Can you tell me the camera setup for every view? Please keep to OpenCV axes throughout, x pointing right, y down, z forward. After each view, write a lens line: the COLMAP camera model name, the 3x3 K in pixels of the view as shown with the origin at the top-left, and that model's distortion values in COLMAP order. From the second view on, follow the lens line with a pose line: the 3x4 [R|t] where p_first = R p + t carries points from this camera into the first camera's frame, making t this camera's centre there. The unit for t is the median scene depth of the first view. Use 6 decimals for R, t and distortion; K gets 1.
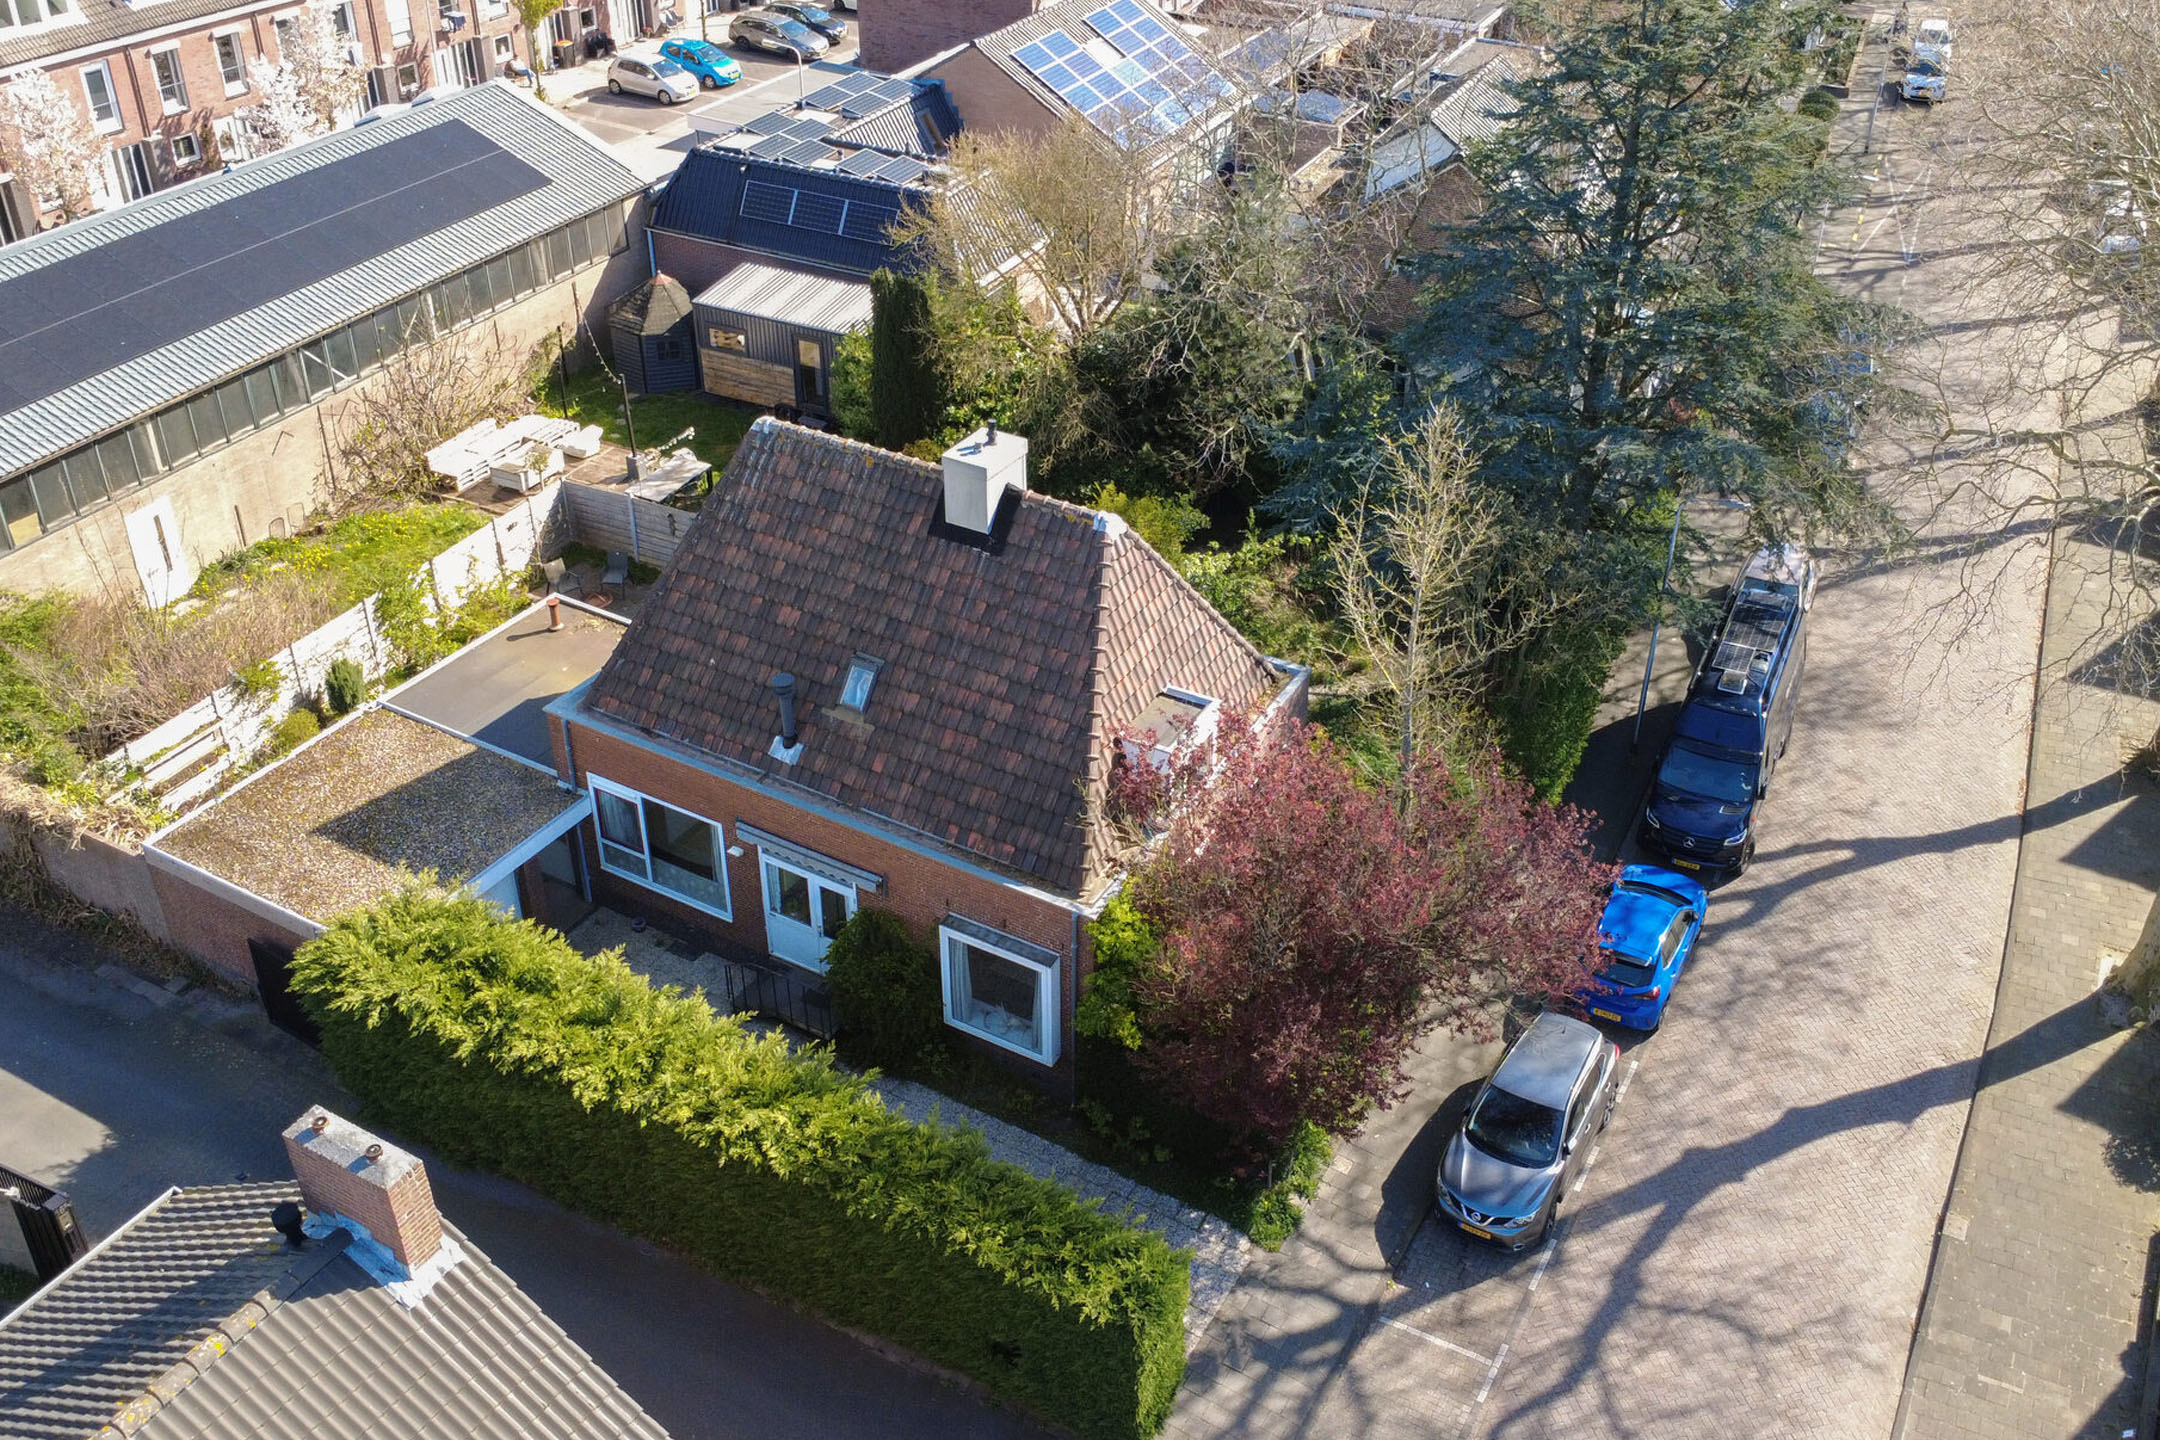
lens RADIAL K [[1804.0, 0, 1121.9], [0, 1804.0, 624.5], [0, 0, 1]] dist [-0.002276, 0.004452]
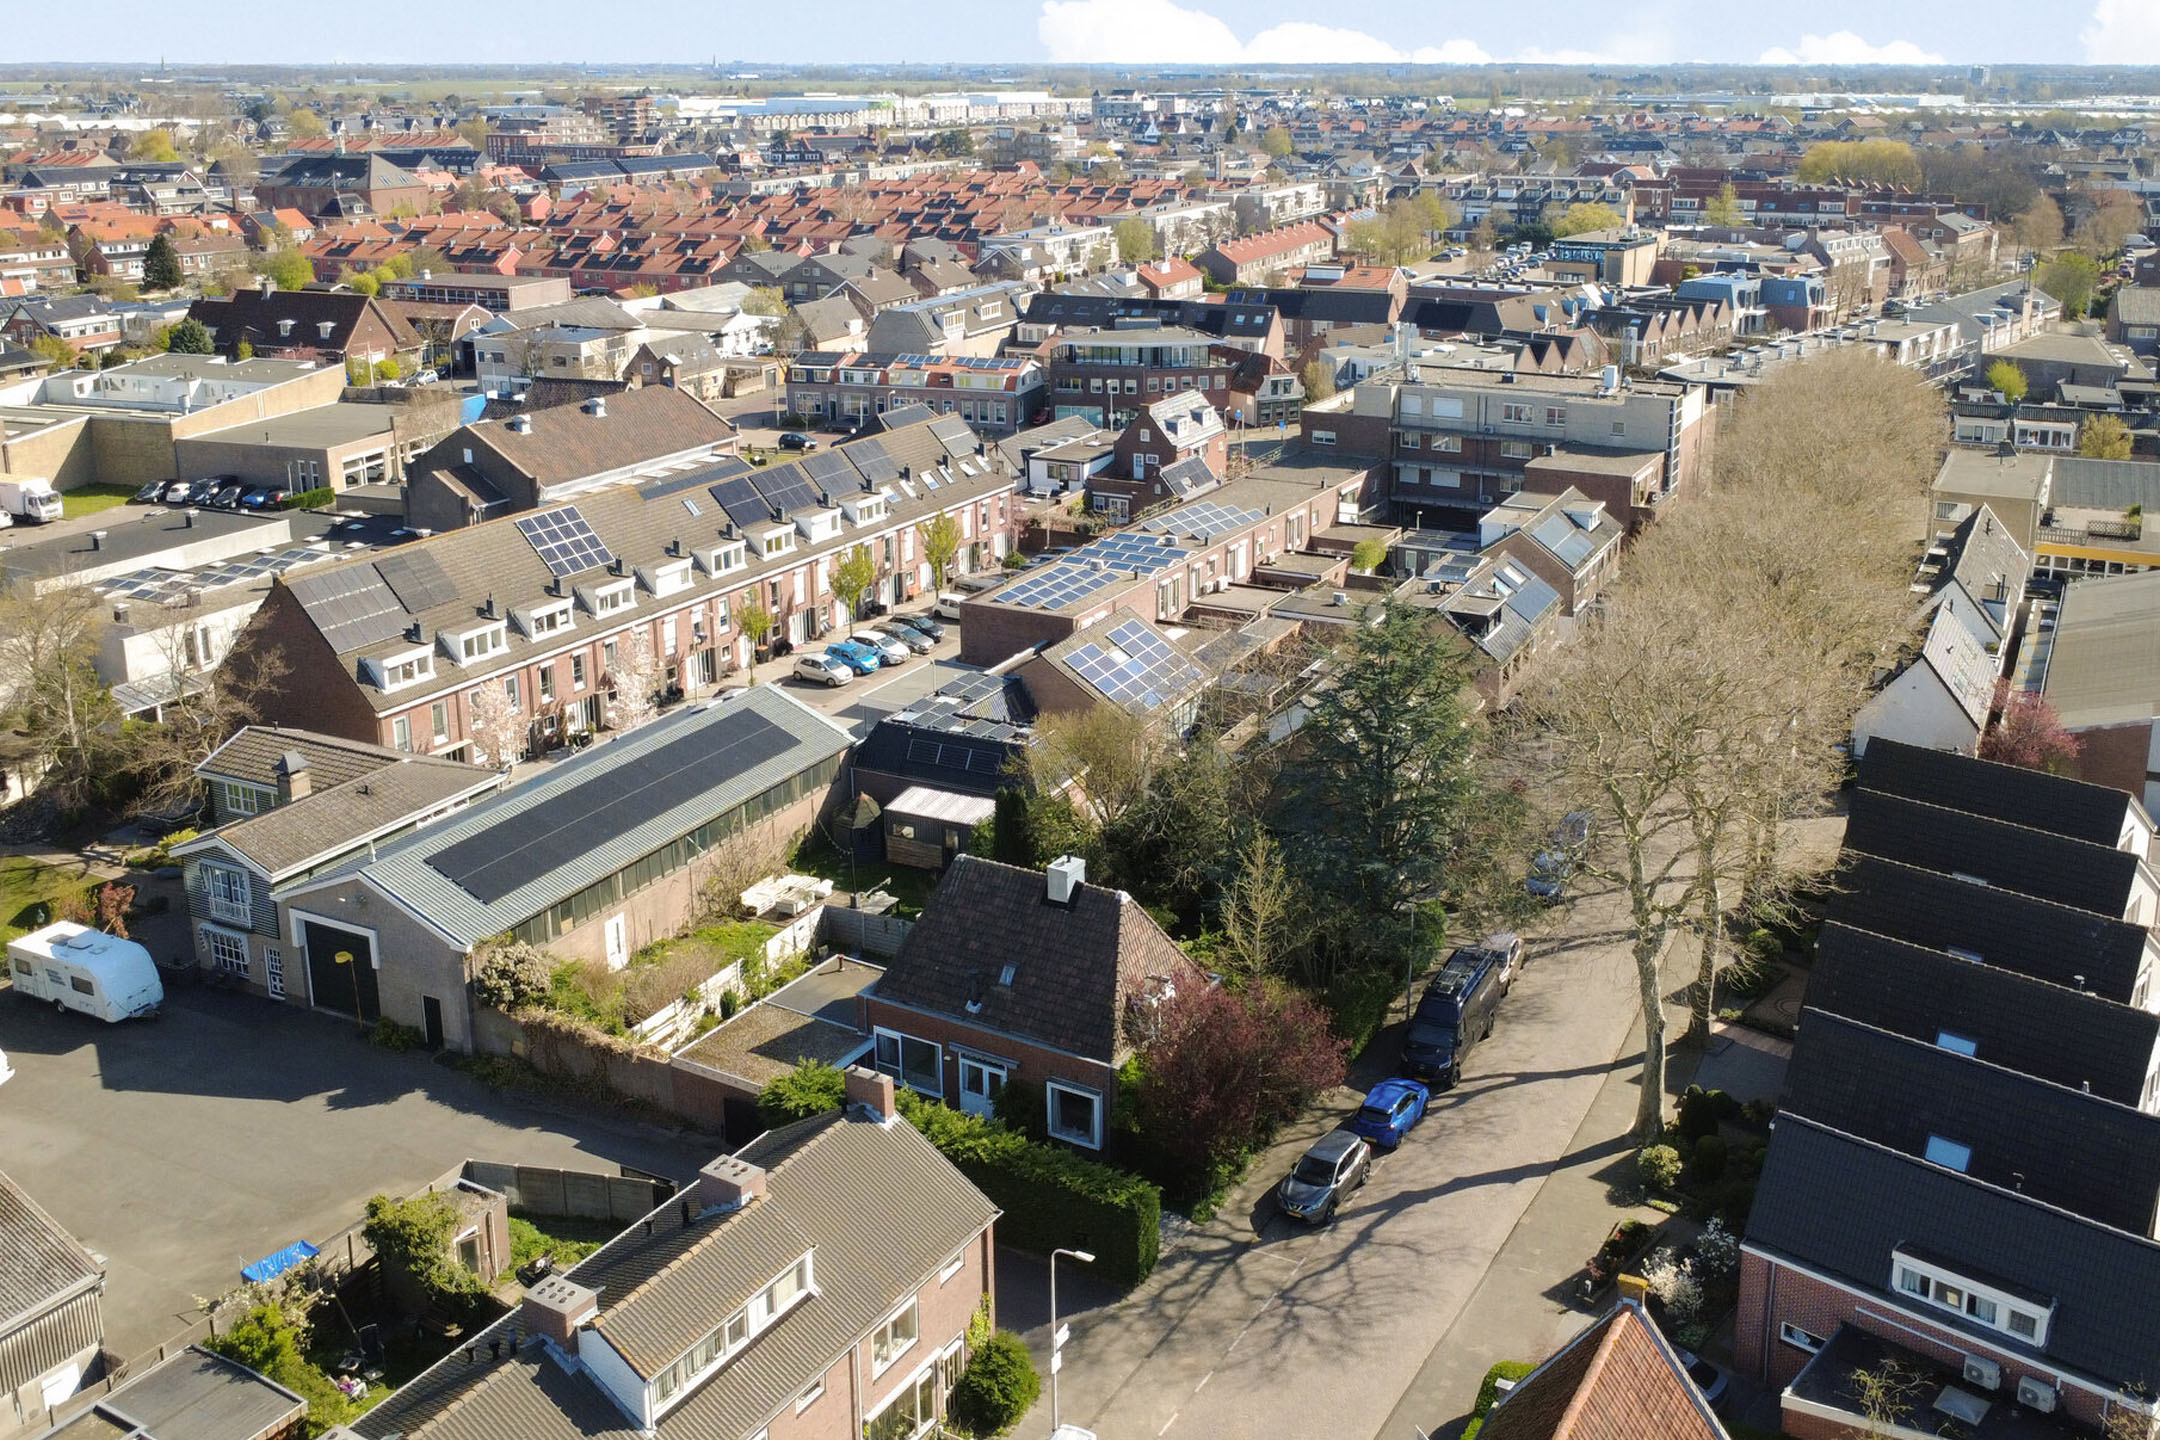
lens RADIAL K [[1804.0, 0, 1121.9], [0, 1804.0, 624.5], [0, 0, 1]] dist [-0.002276, 0.004452]
pose [[0.999794, -0.017650, -0.010052, 0.015735], [0.014046, 0.958268, -0.285528, 0.202530], [0.014672, 0.285327, 0.958318, -0.959287]]
